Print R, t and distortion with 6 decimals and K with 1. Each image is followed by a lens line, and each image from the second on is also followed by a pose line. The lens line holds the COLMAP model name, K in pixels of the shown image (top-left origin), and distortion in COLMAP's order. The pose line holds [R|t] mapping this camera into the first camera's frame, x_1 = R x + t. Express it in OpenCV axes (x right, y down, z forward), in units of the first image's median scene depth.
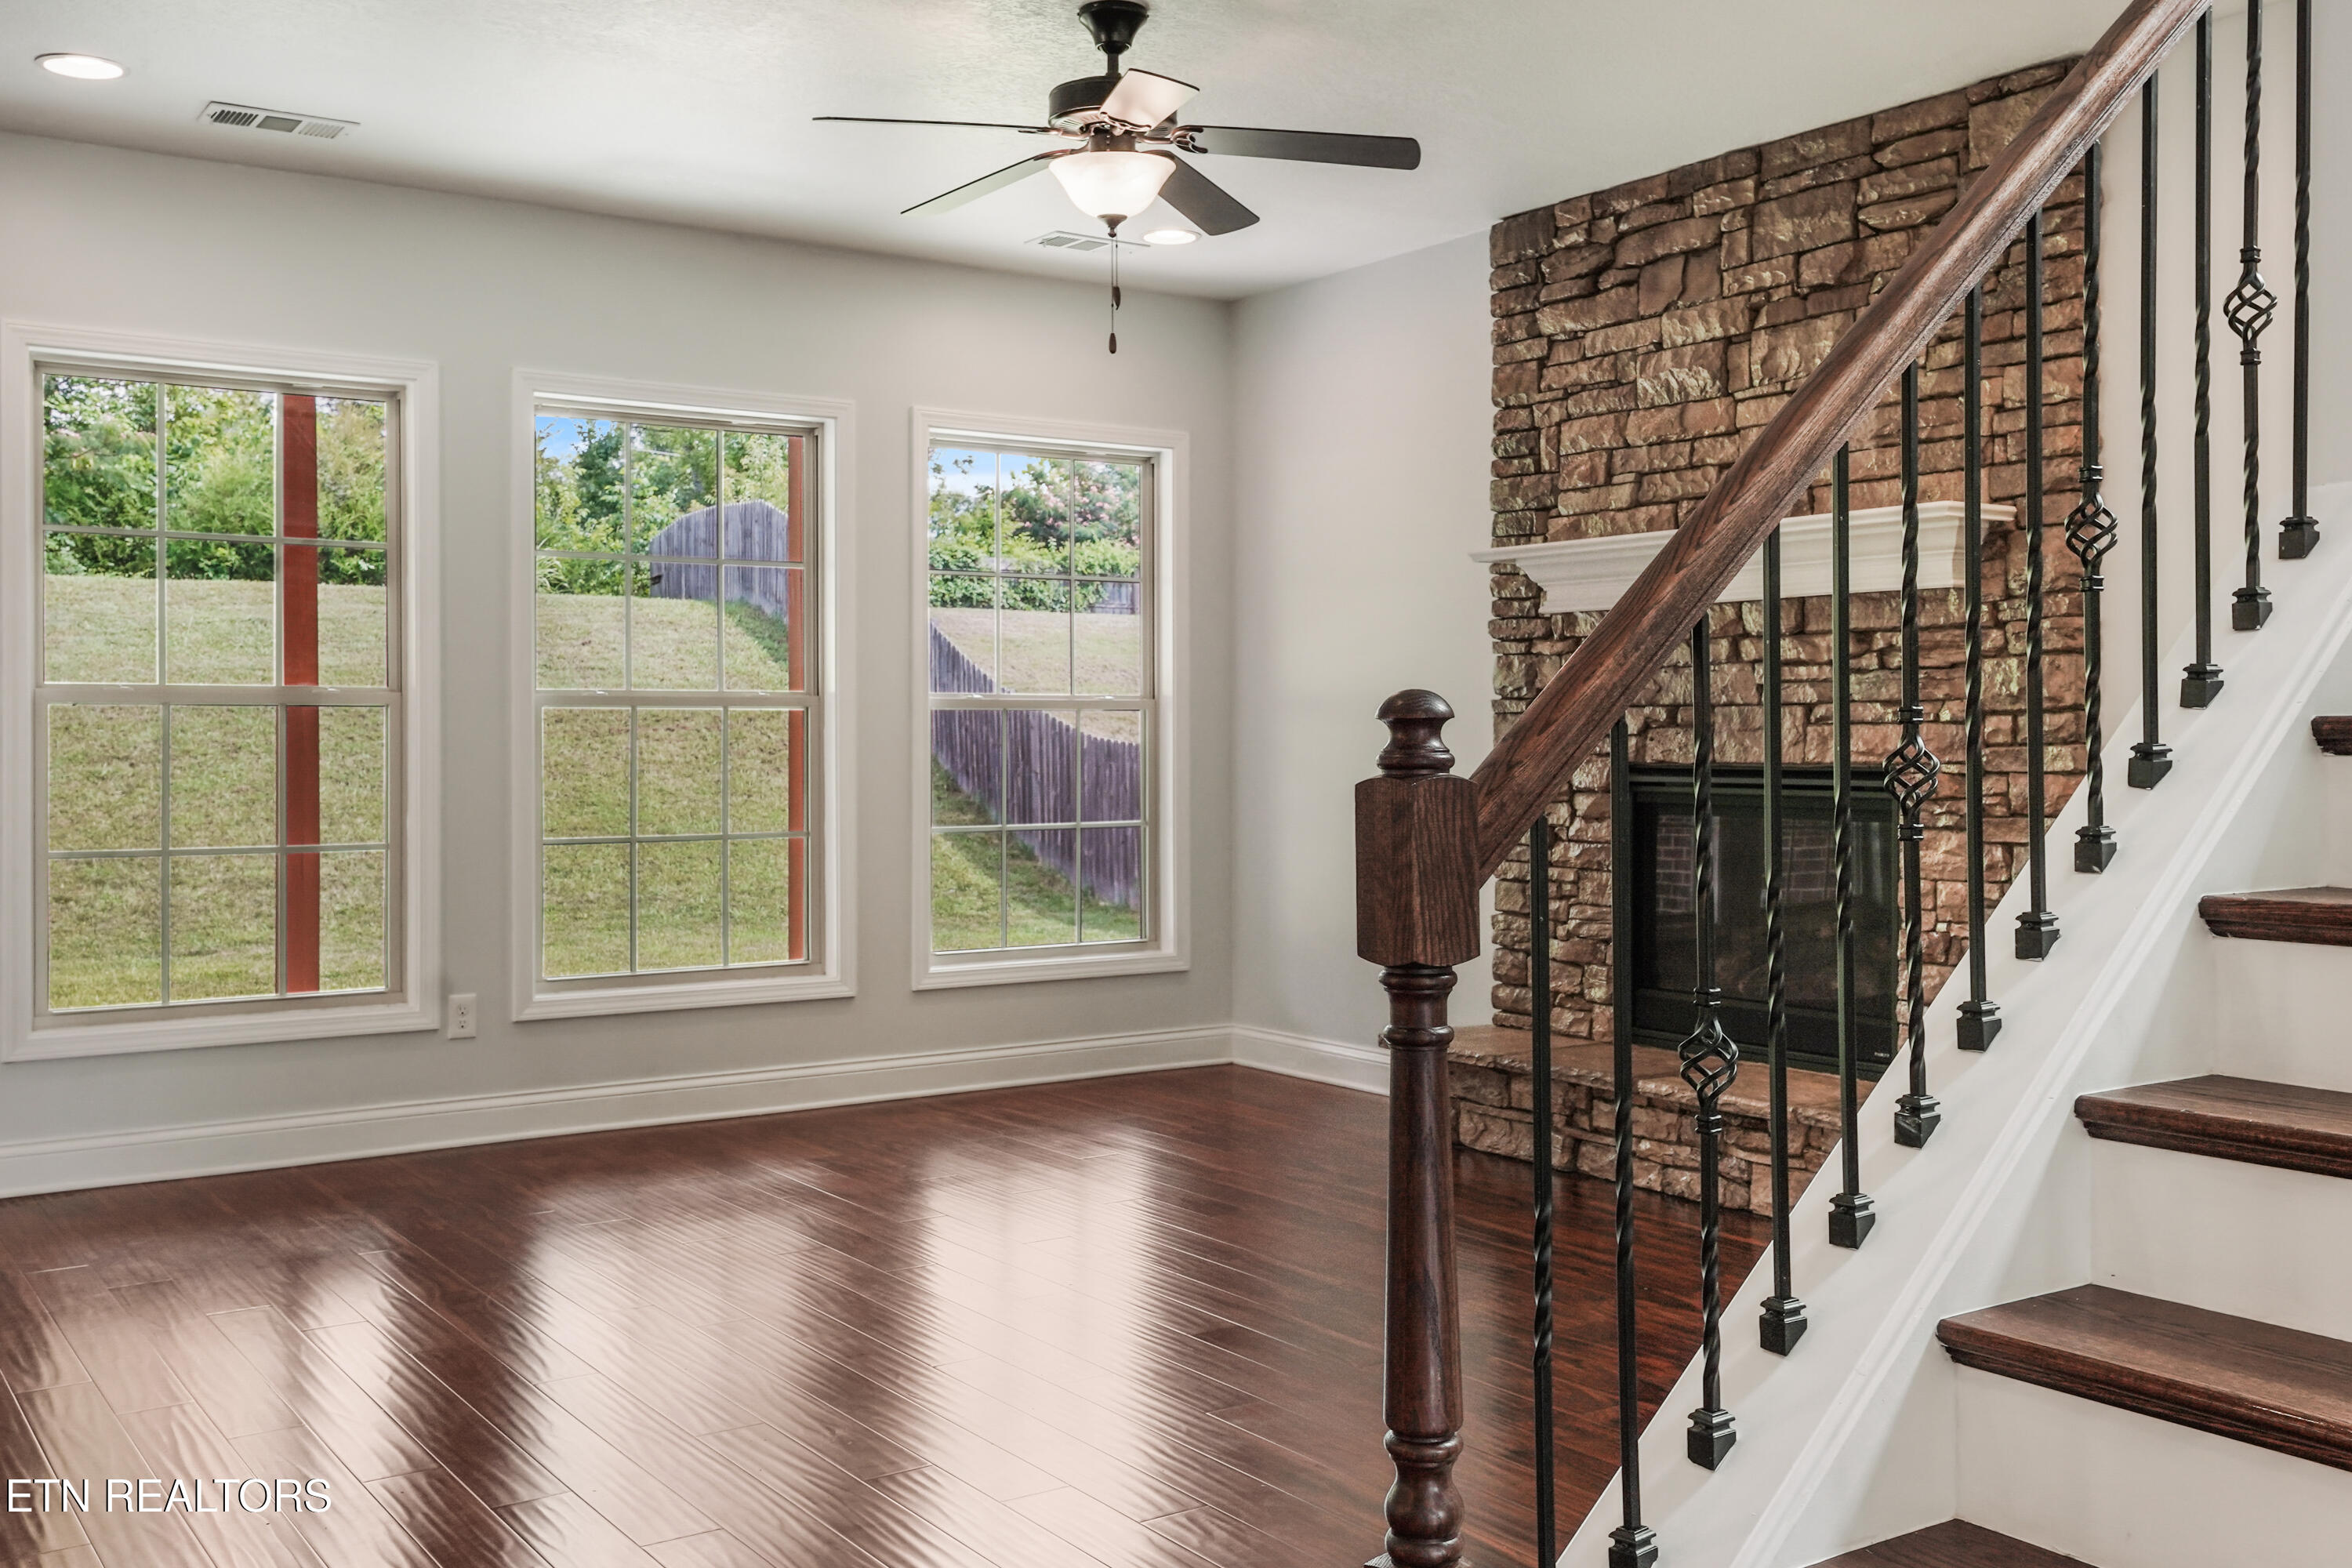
lens RADIAL K [[2178.7, 0, 1176.7], [0, 2178.7, 739.2], [0, 0, 1]] dist [0.033234, -0.004462]
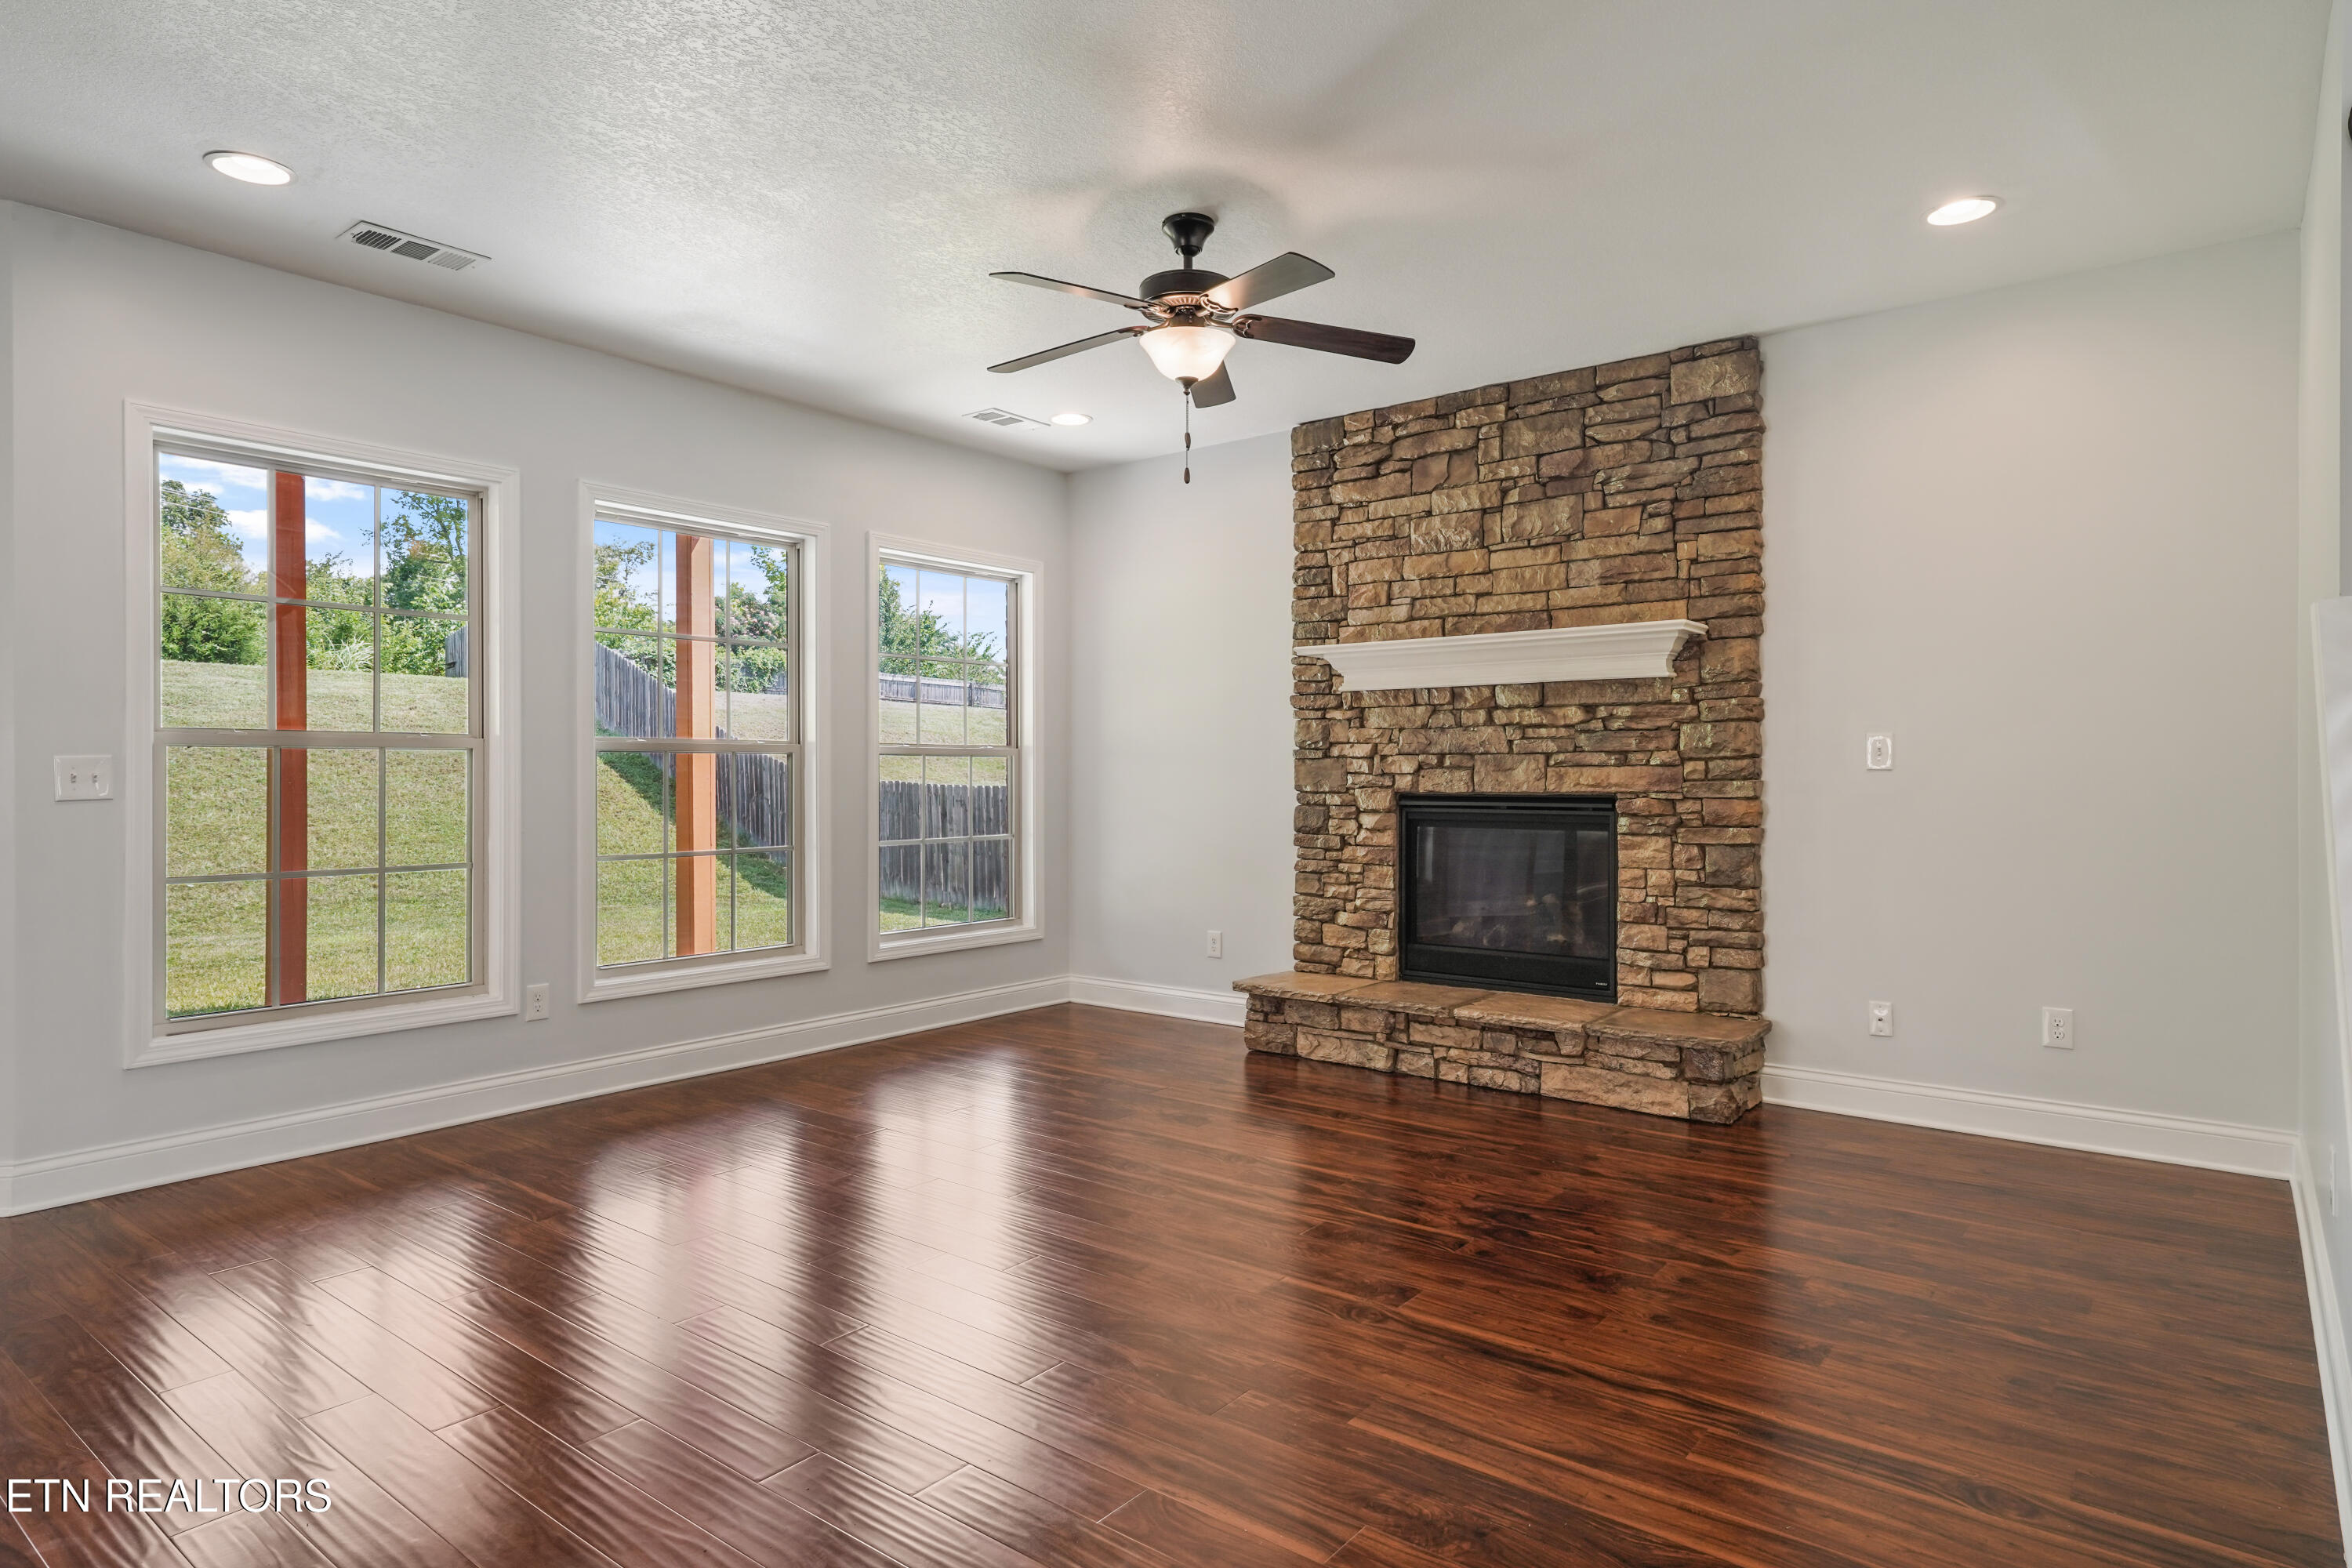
lens RADIAL K [[1317.0, 0, 1178.6], [0, 1317.0, 772.6], [0, 0, 1]] dist [0.013703, 0.000121]
pose [[0.956047, 0.000568, 0.293213, -0.206479], [0.000350, 0.999995, -0.003077, 0.000046], [-0.293214, 0.003045, 0.956042, 0.188560]]
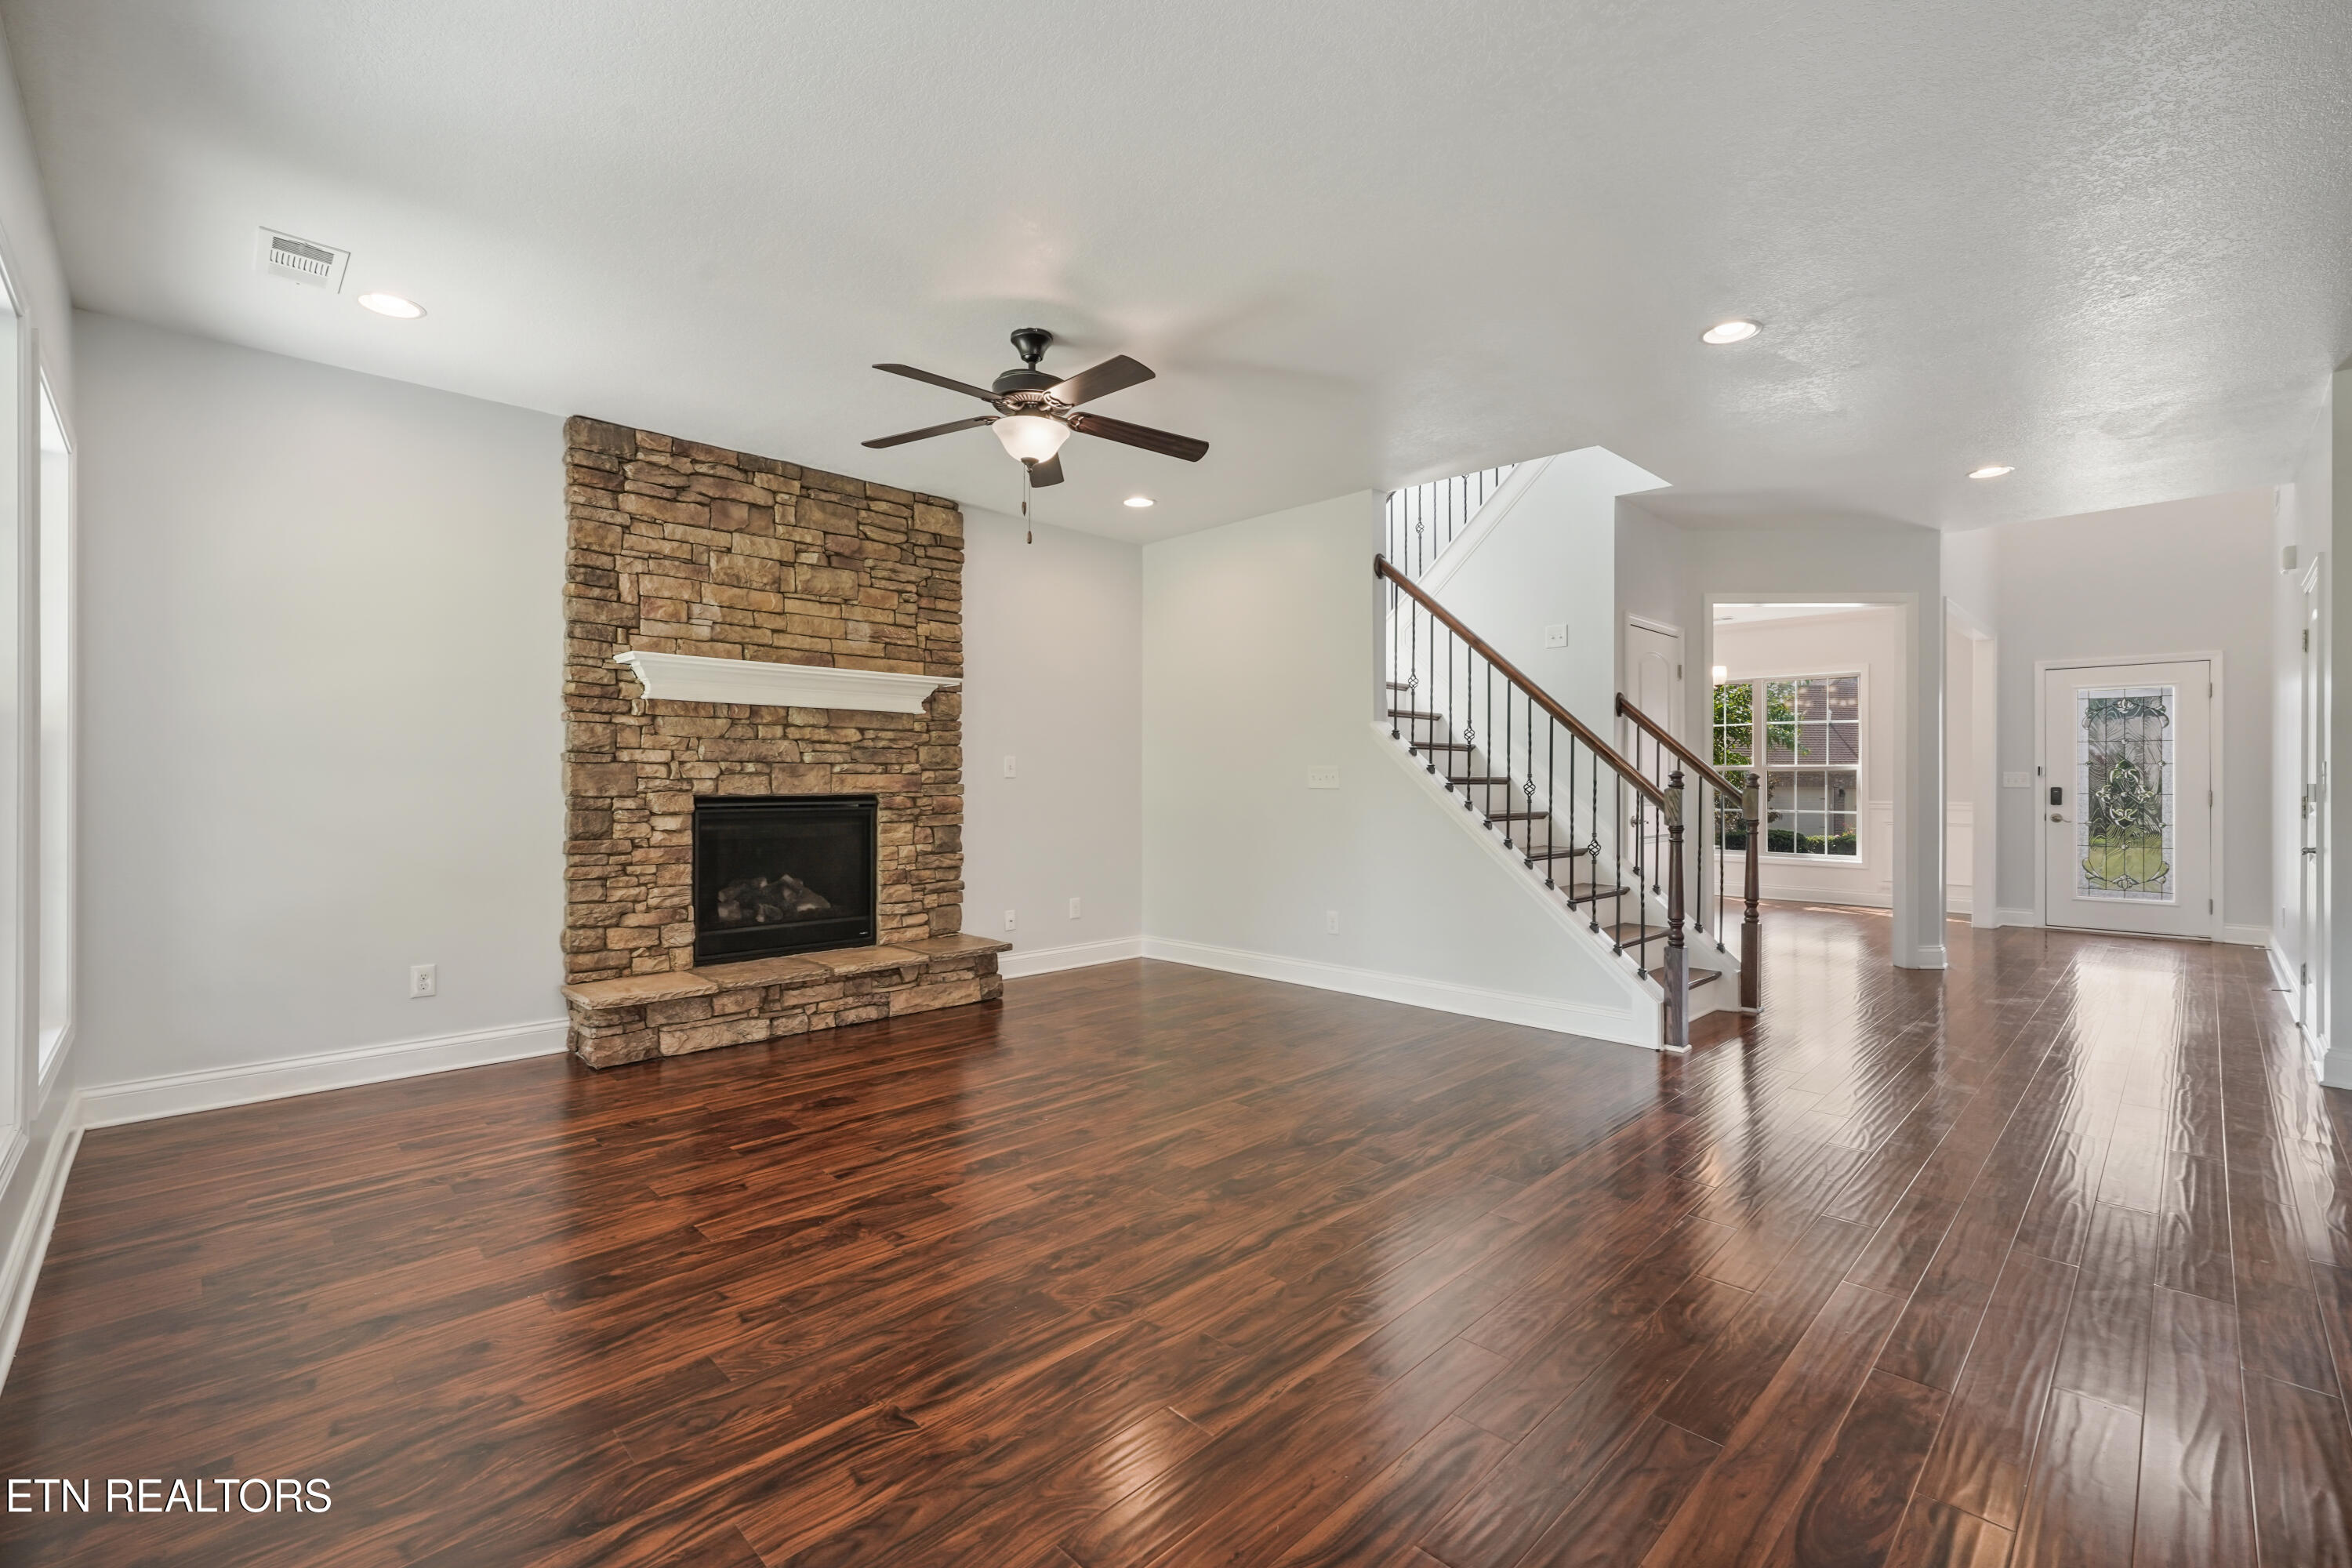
lens RADIAL K [[1009.0, 0, 1173.1], [0, 1009.0, 775.9], [0, 0, 1]] dist [-0.004004, -0.000197]
pose [[-0.172911, 0.007174, 0.984911, -0.610168], [0.000701, 0.999974, -0.007161, 0.001787], [-0.984937, -0.000547, -0.172912, 0.793375]]
